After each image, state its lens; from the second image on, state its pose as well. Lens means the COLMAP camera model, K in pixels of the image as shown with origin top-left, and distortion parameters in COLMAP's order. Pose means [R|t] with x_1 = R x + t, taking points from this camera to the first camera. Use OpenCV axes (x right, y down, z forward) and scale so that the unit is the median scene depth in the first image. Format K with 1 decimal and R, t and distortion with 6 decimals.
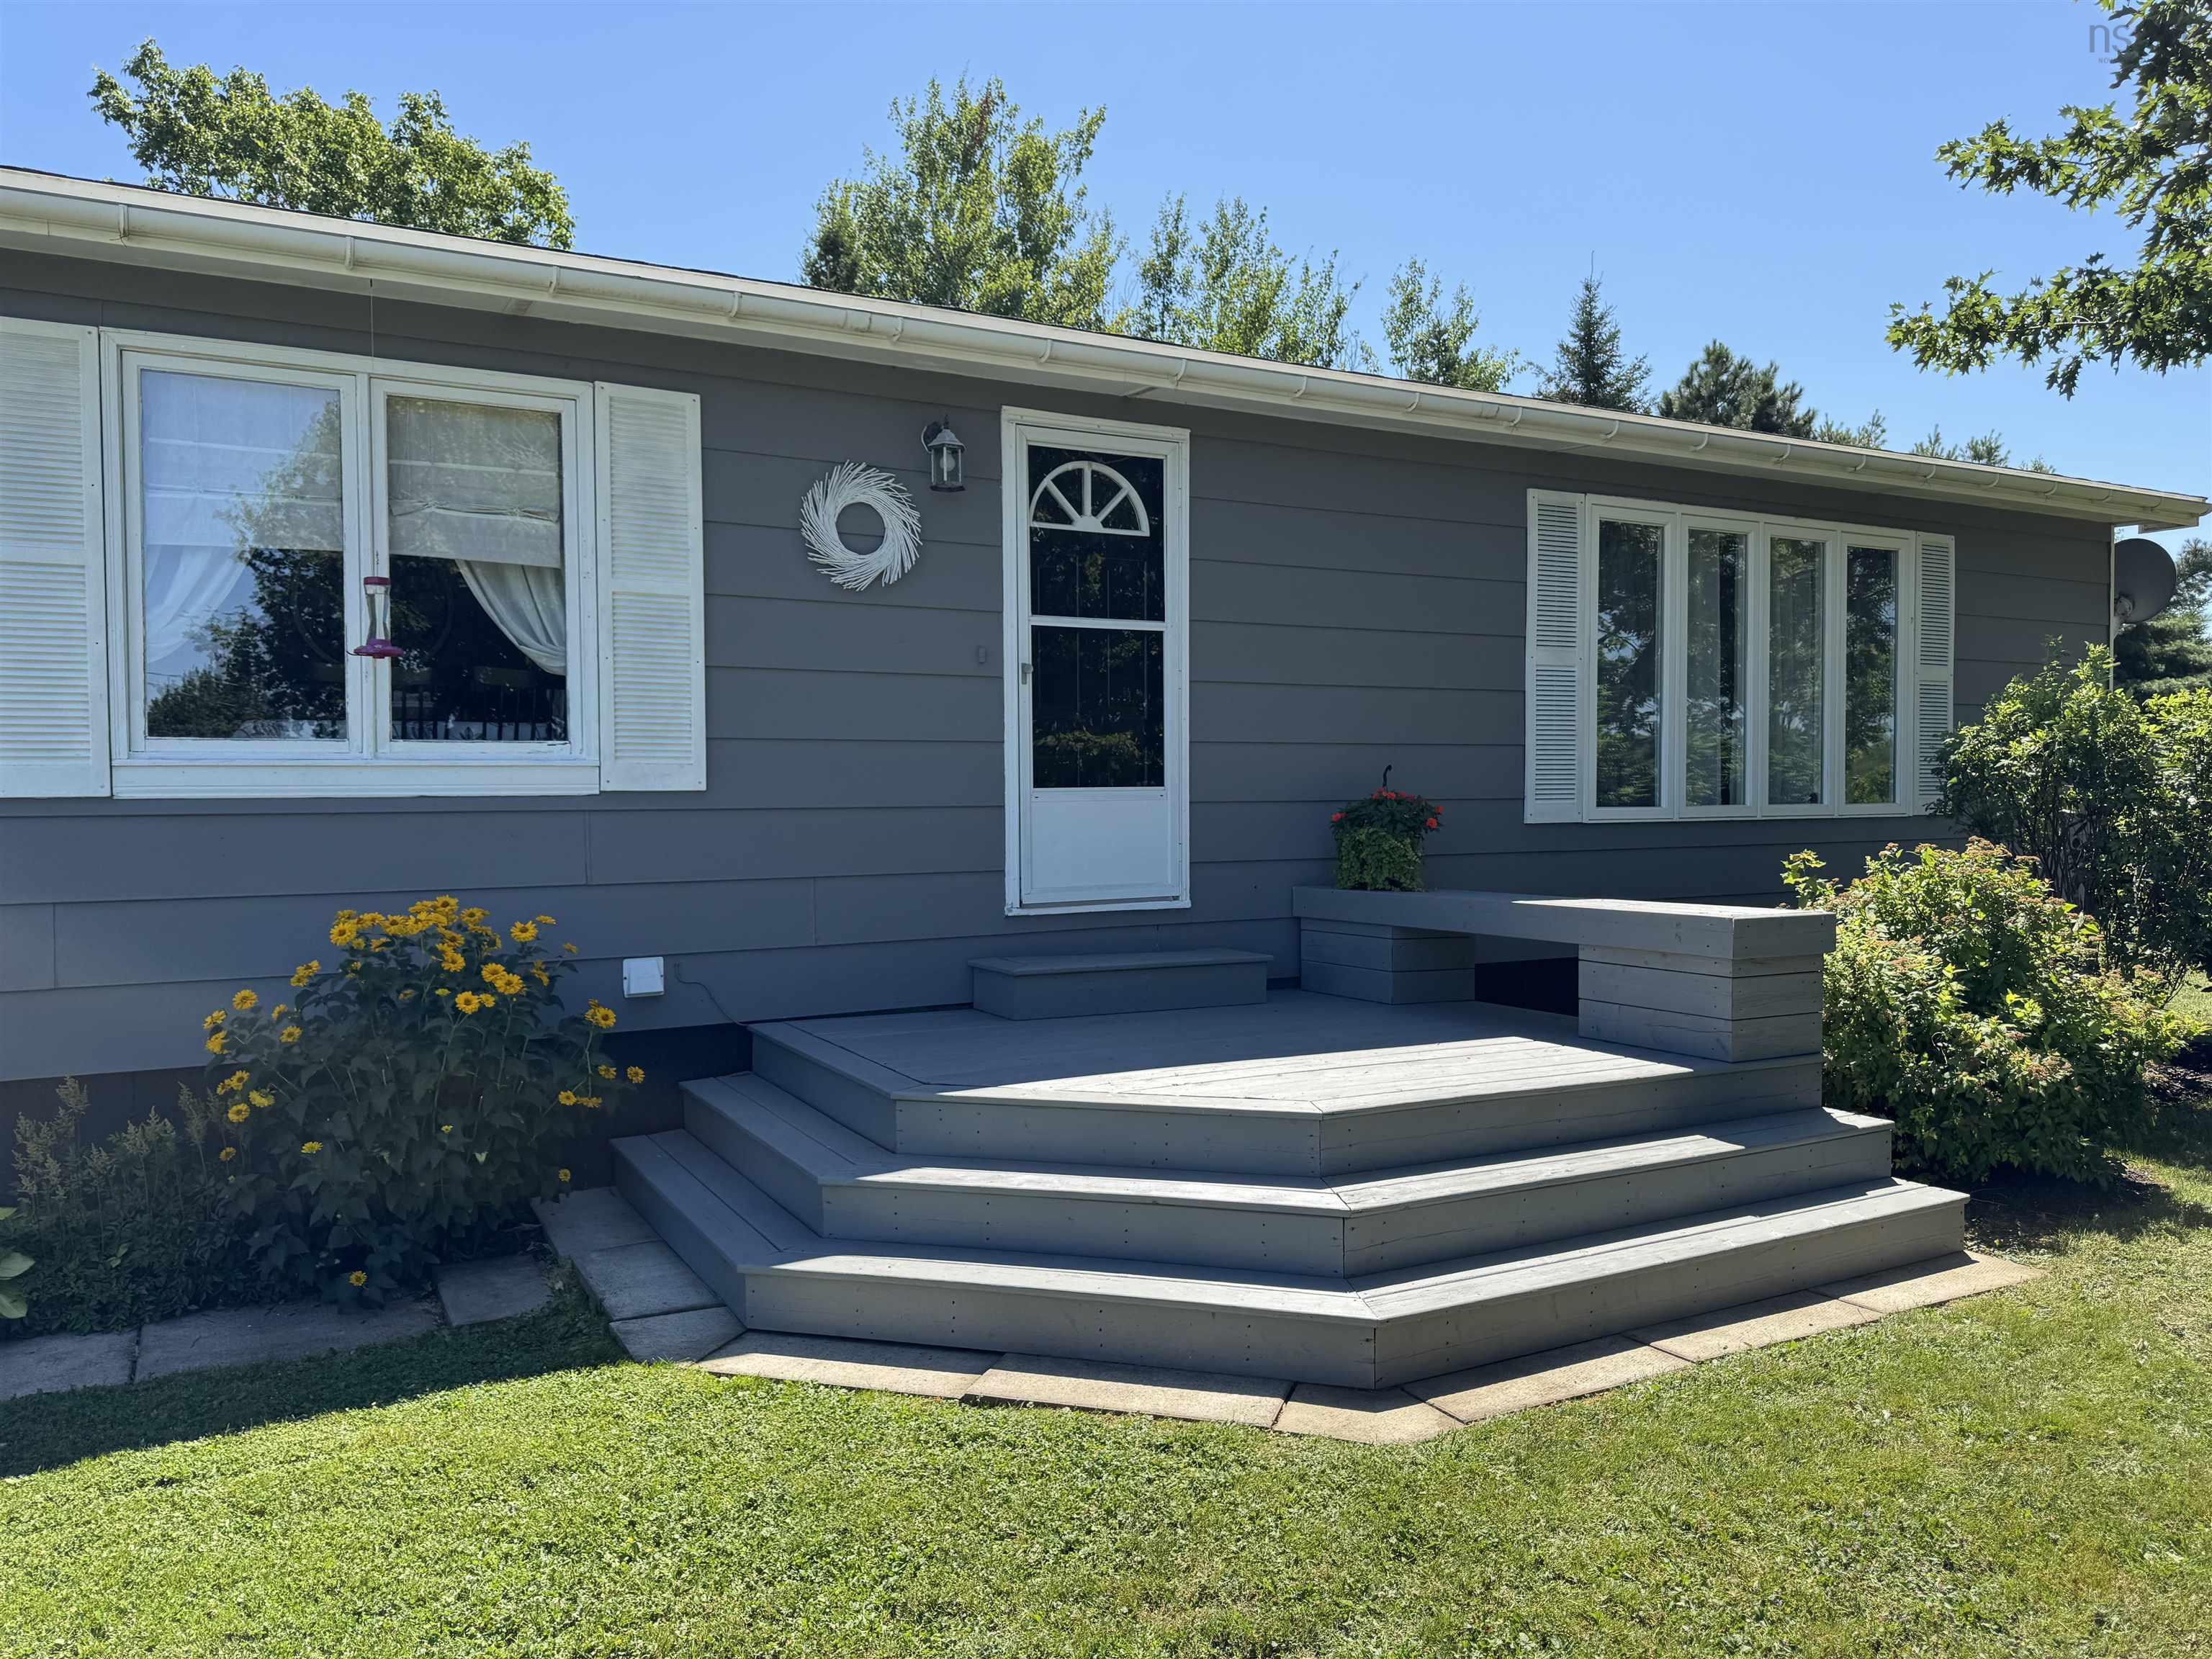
lens RADIAL K [[1562.1, 0, 1106.0], [0, 1562.1, 829.5], [0, 0, 1]] dist [0.079270, -0.094887]
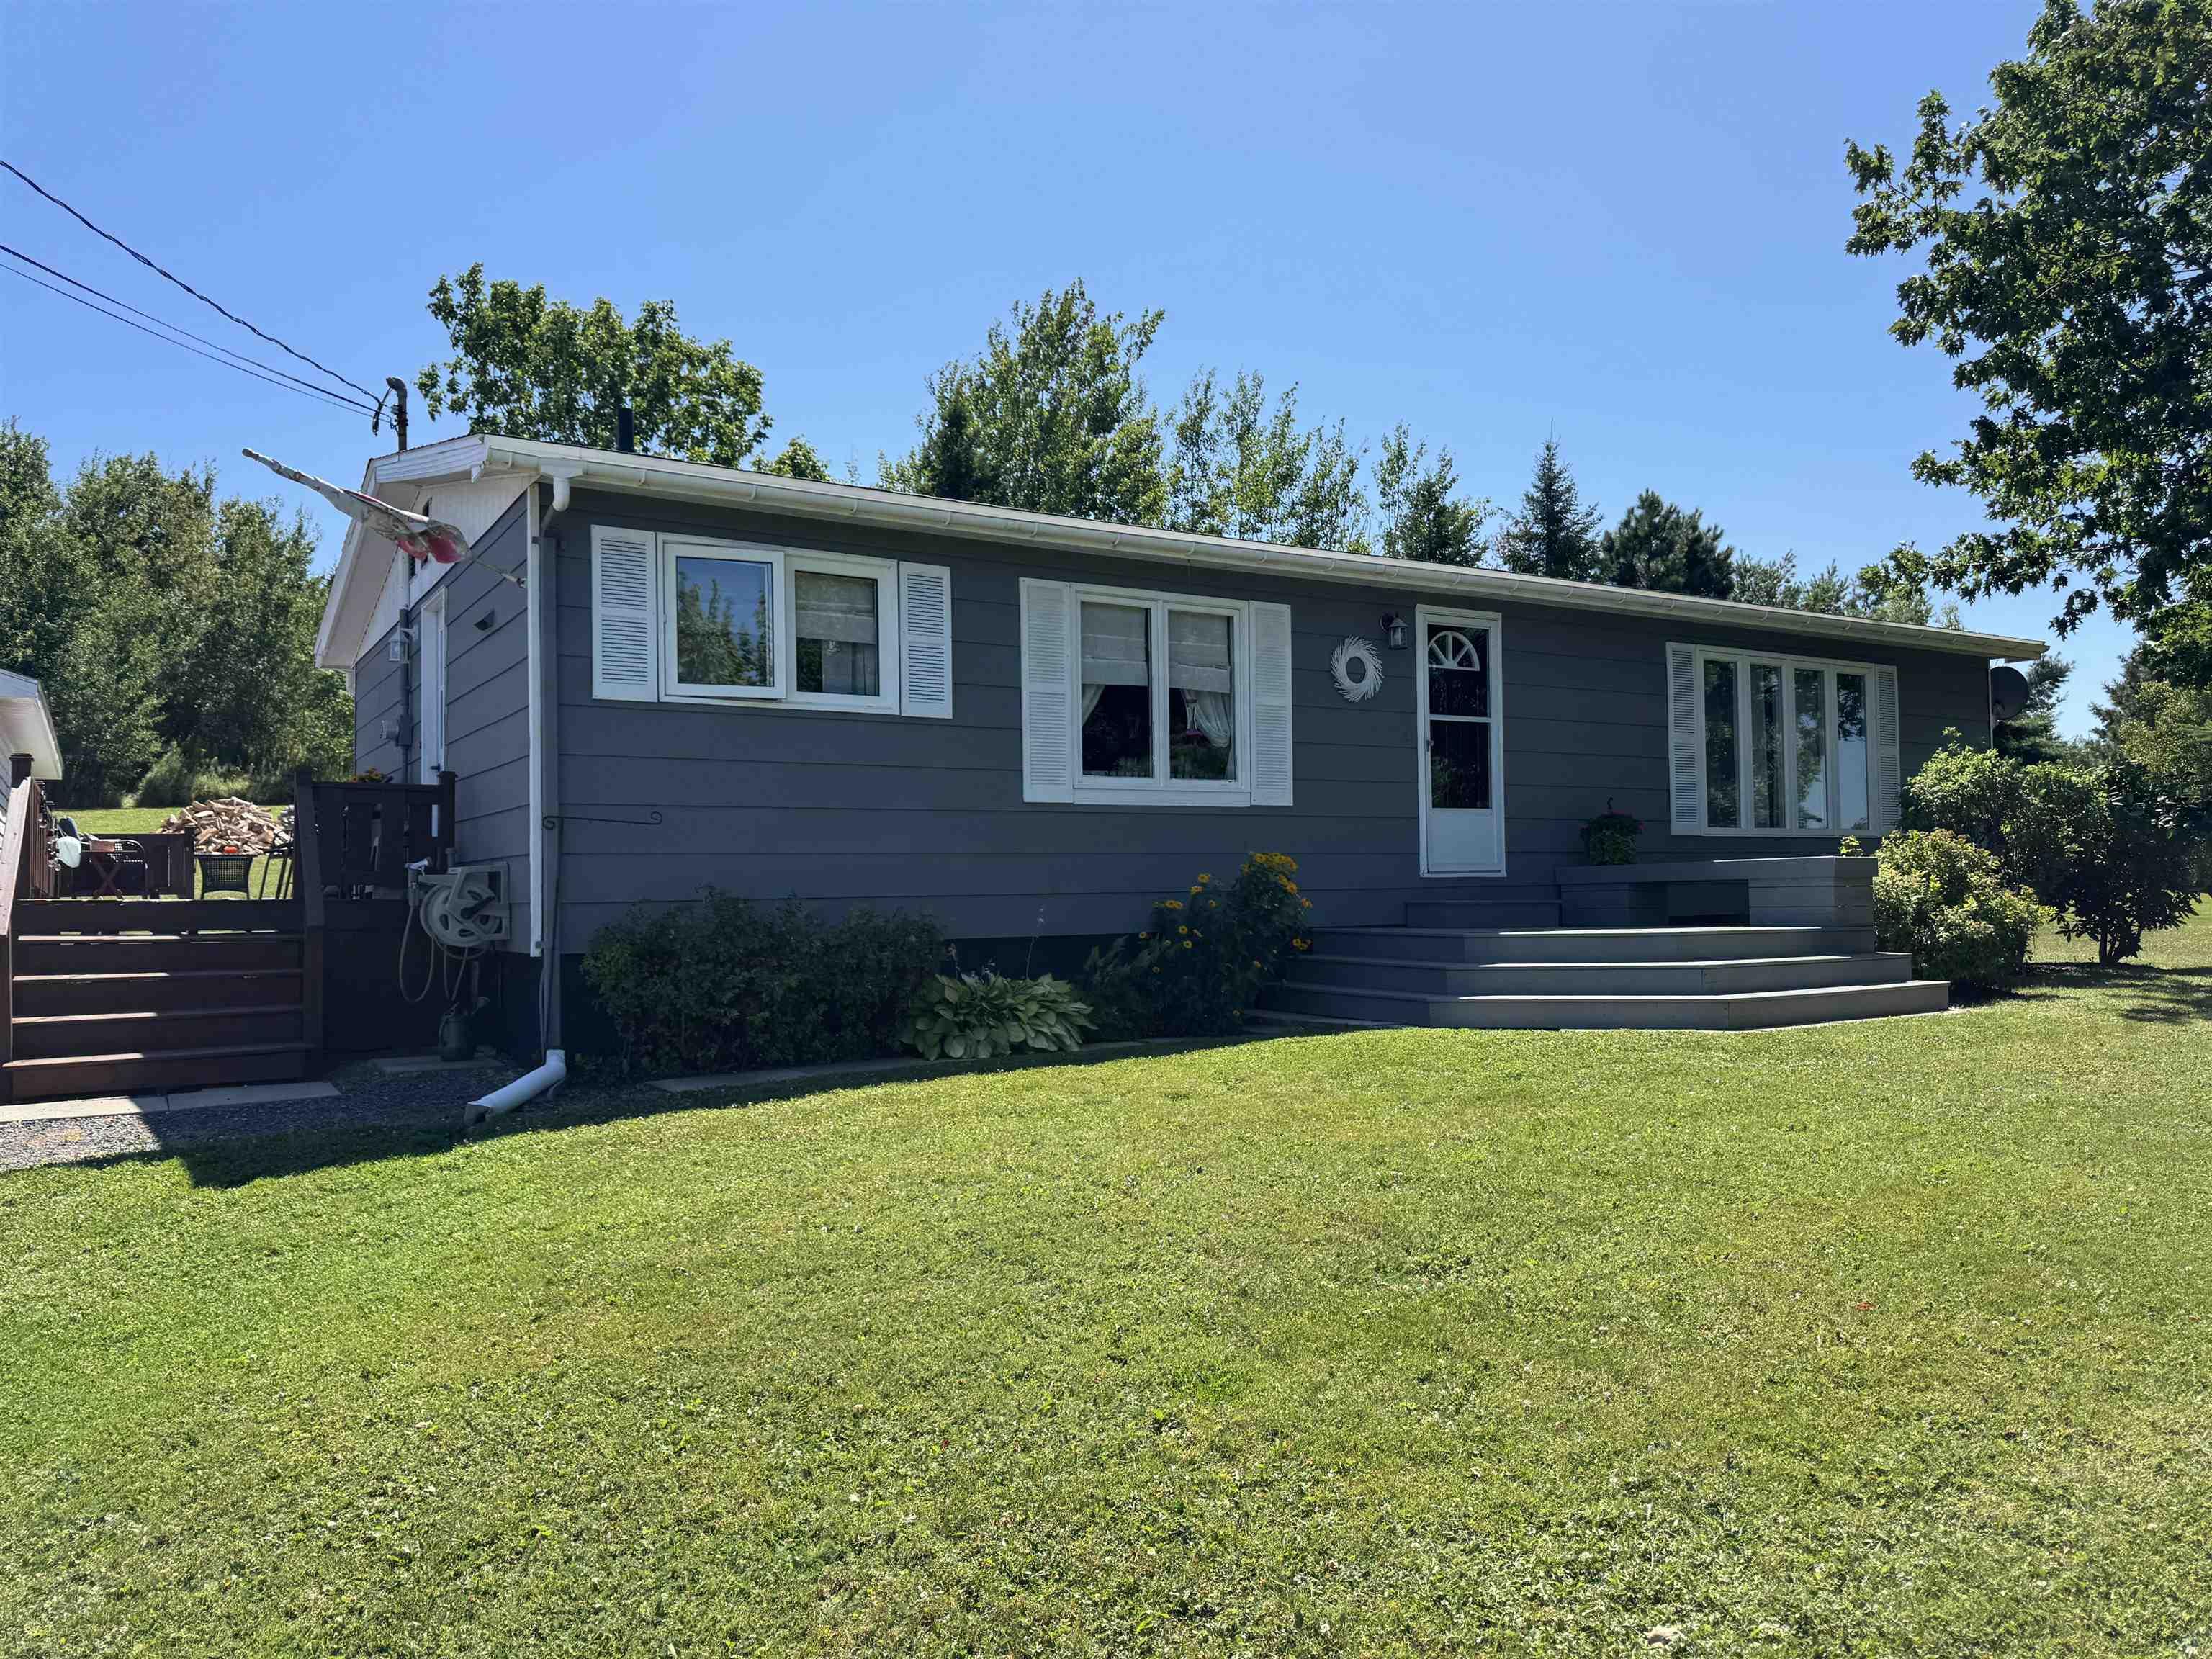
lens RADIAL K [[1587.6, 0, 1106.0], [0, 1587.6, 829.5], [0, 0, 1]] dist [0.144969, -0.241400]
pose [[0.997396, -0.007831, 0.071693, -0.533817], [0.012633, 0.997688, -0.066770, 0.112480], [-0.071004, 0.067502, 0.995189, -0.792688]]
